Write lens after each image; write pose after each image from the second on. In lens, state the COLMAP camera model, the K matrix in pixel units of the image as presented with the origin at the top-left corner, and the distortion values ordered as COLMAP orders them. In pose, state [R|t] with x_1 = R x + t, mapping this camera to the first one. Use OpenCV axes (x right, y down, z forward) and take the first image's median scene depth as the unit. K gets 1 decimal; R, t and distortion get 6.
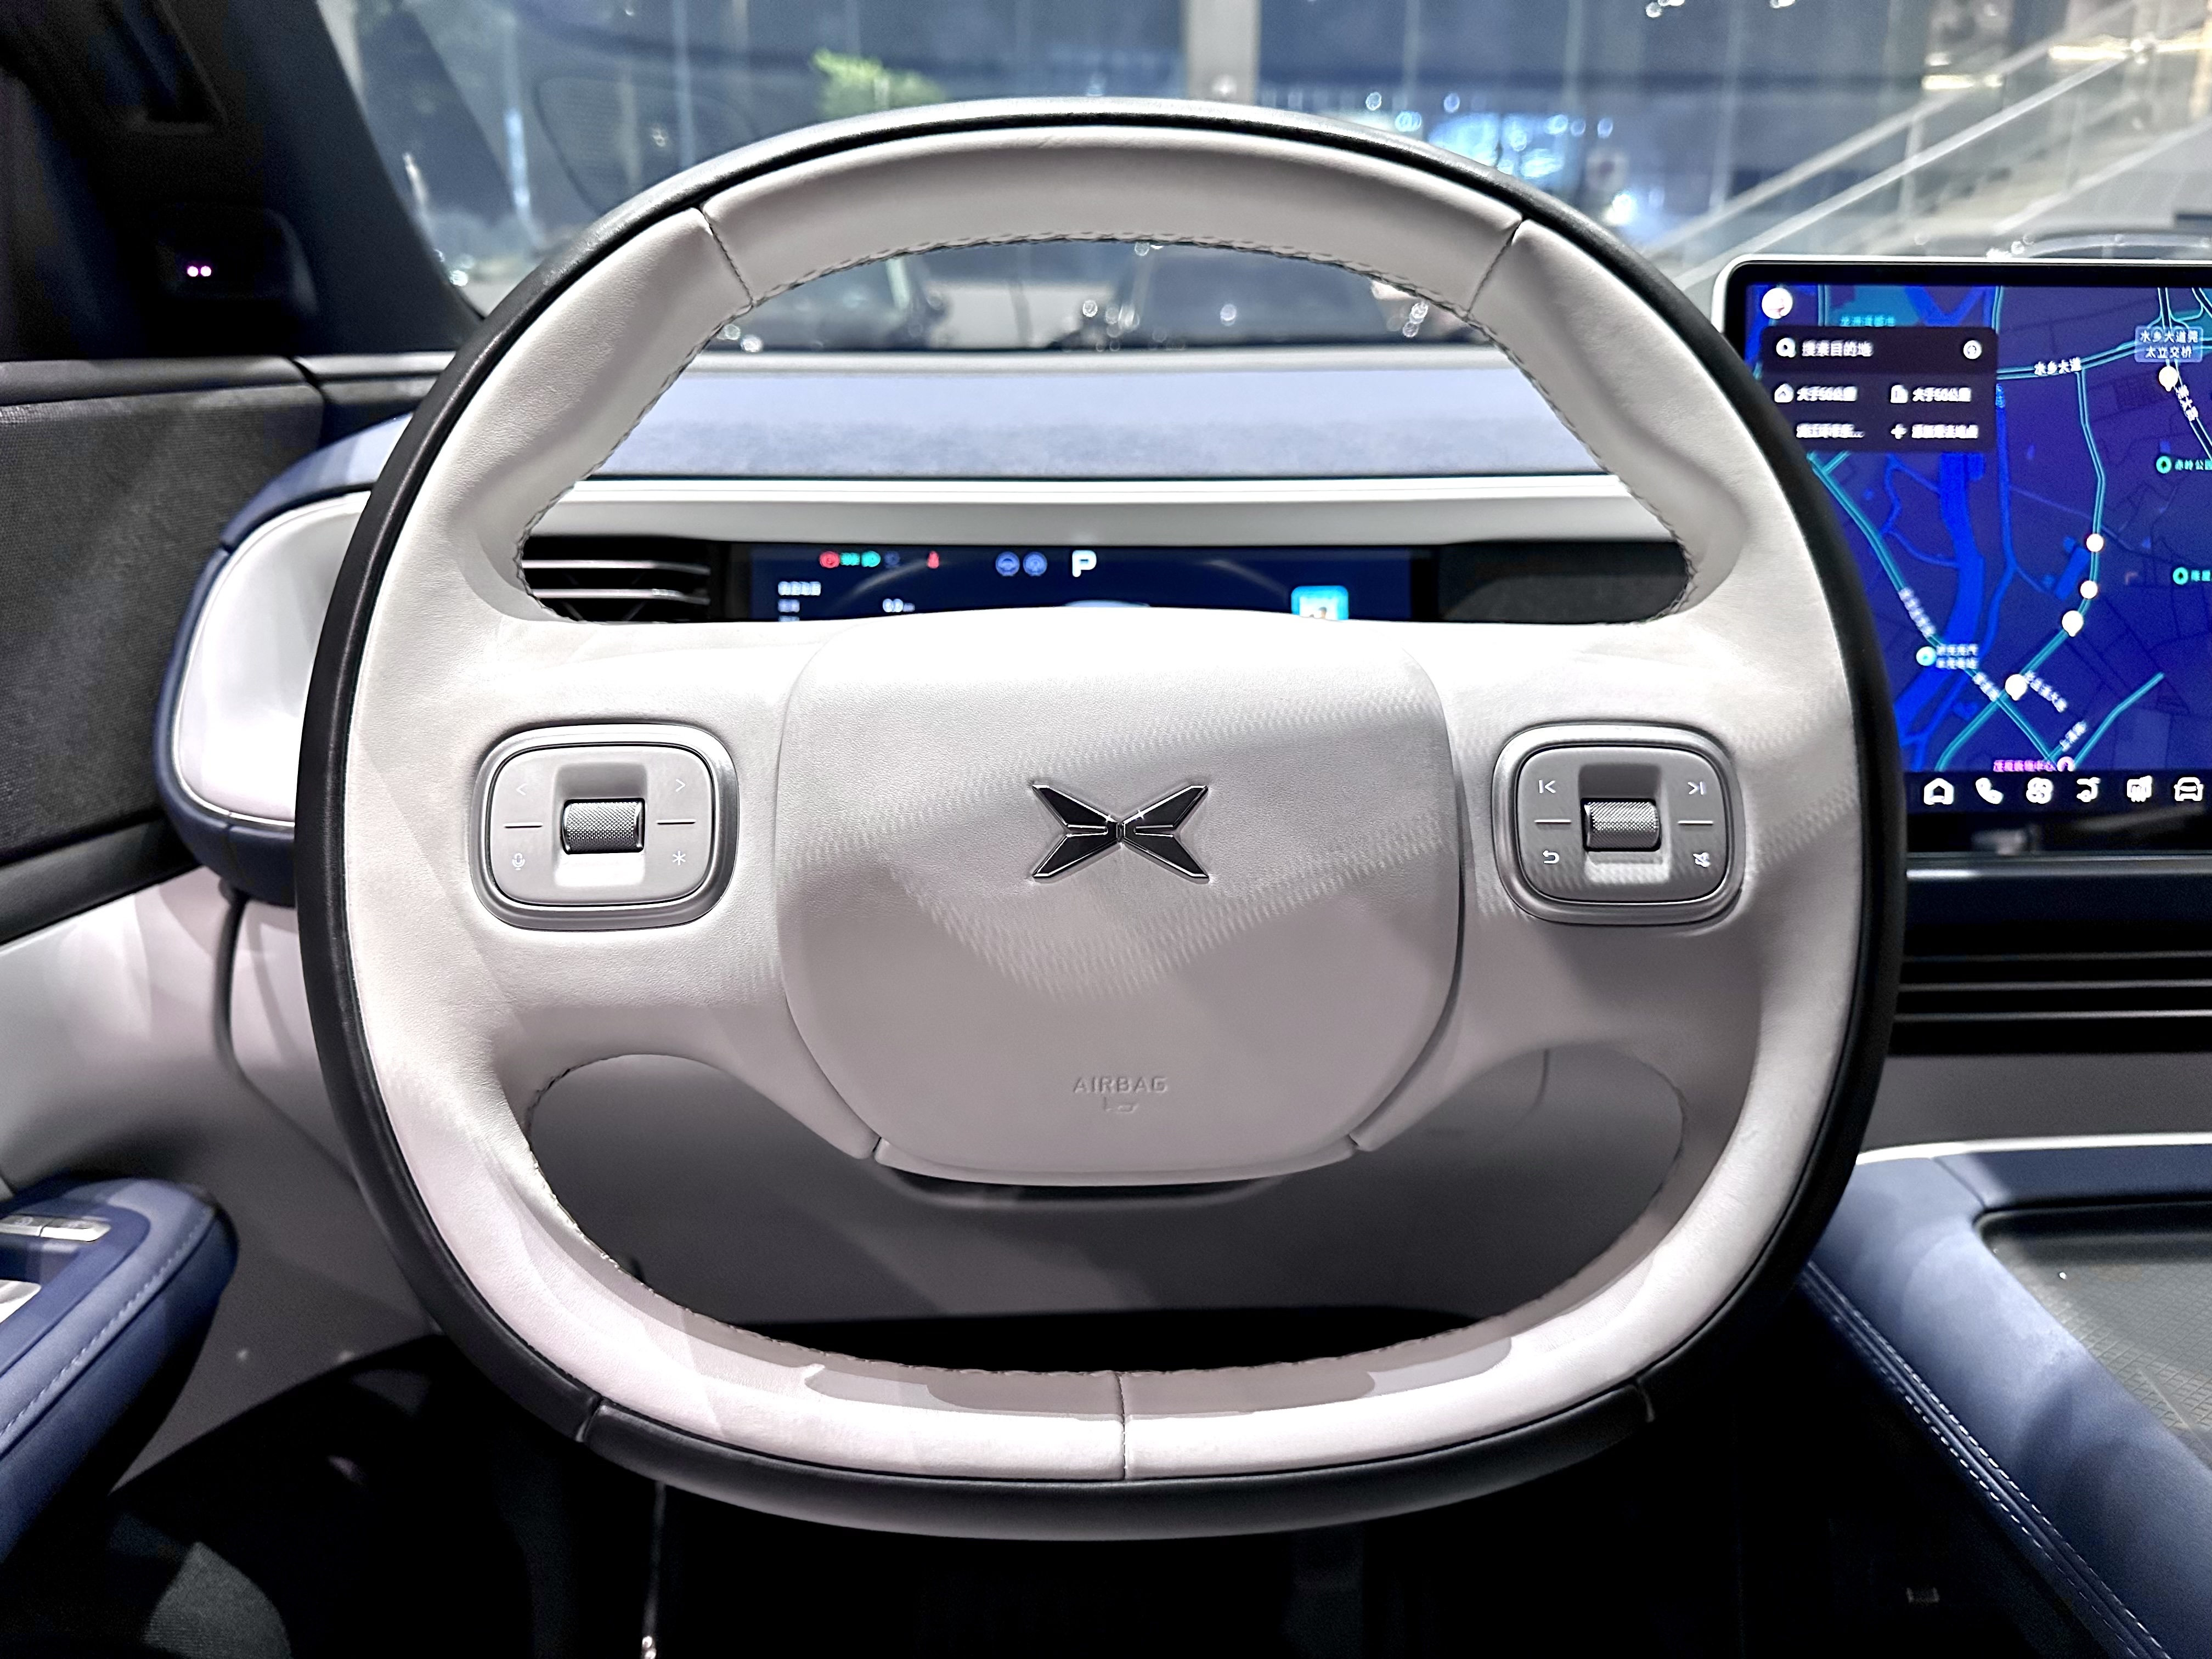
lens RADIAL K [[1564.3, 0, 1102.9], [0, 1564.3, 830.5], [0, 0, 1]] dist [0.054212, -0.069988]
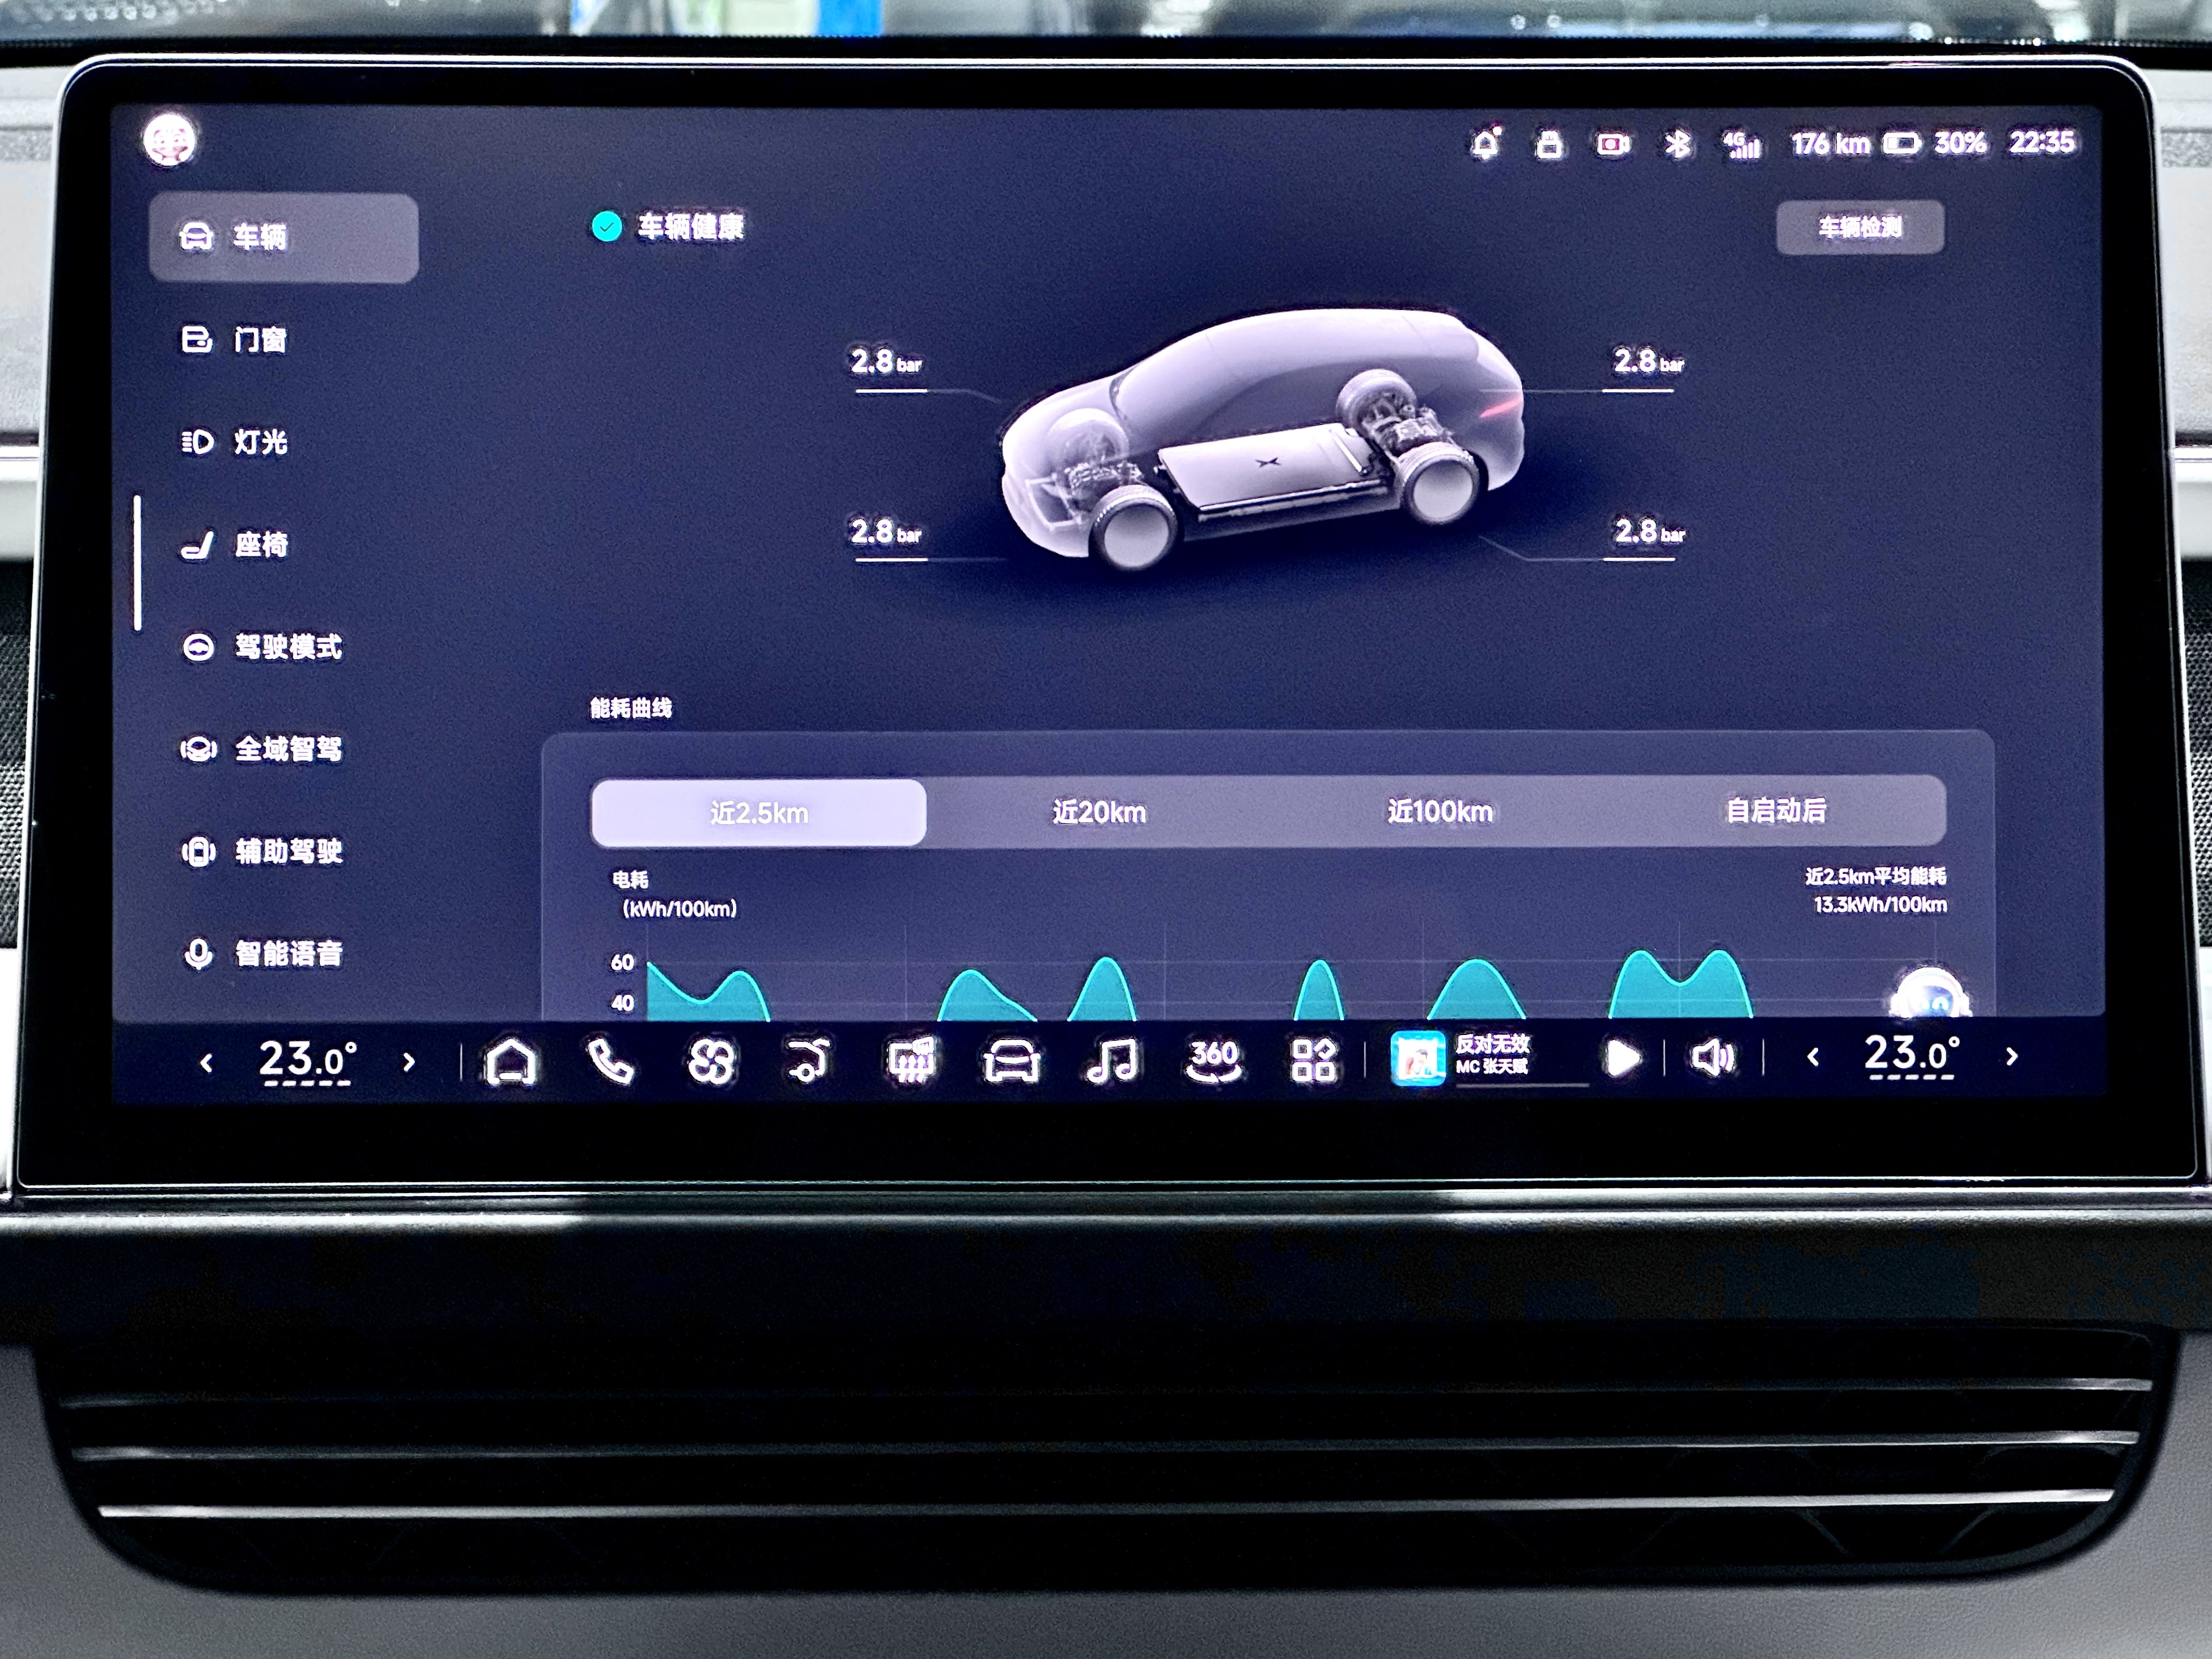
lens RADIAL K [[4952.4, 0, 1122.7], [0, 4952.4, 958.2], [0, 0, 1]] dist [0.210159, 0.000000]
pose [[0.999894, 0.002491, -0.014324, 0.762709], [-0.003630, 0.996785, -0.080038, 0.071999], [0.014079, 0.080081, 0.996689, -0.636747]]
